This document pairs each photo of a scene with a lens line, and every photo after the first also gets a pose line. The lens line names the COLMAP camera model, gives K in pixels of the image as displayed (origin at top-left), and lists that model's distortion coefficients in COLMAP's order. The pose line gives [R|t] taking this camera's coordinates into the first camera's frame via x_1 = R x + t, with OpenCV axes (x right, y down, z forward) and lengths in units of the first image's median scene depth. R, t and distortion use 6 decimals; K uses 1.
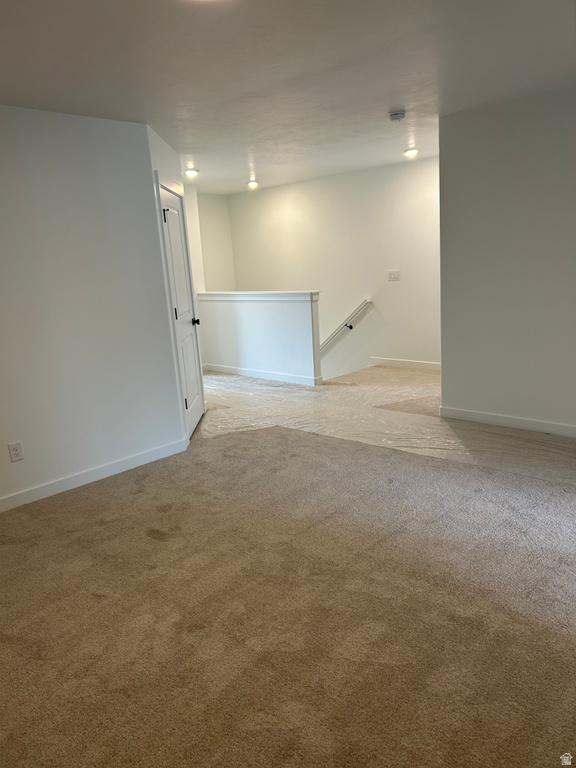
lens RADIAL K [[576.2, 0, 289.5], [0, 576.2, 386.1], [0, 0, 1]] dist [0.062226, -0.069836]
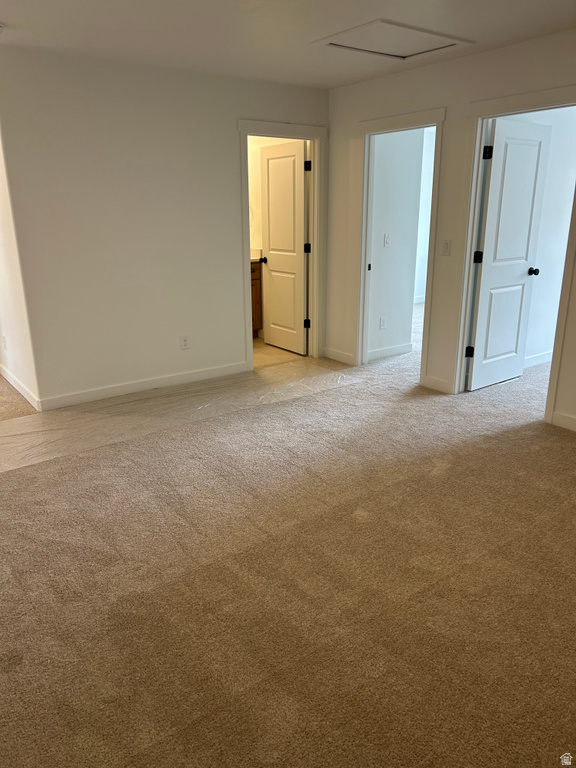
lens RADIAL K [[576.2, 0, 289.5], [0, 576.2, 386.1], [0, 0, 1]] dist [0.062226, -0.069836]
pose [[0.168826, -0.241858, 0.955512, -0.638061], [0.212147, 0.955622, 0.204402, -0.105725], [-0.962544, 0.168201, 0.212643, 0.573580]]
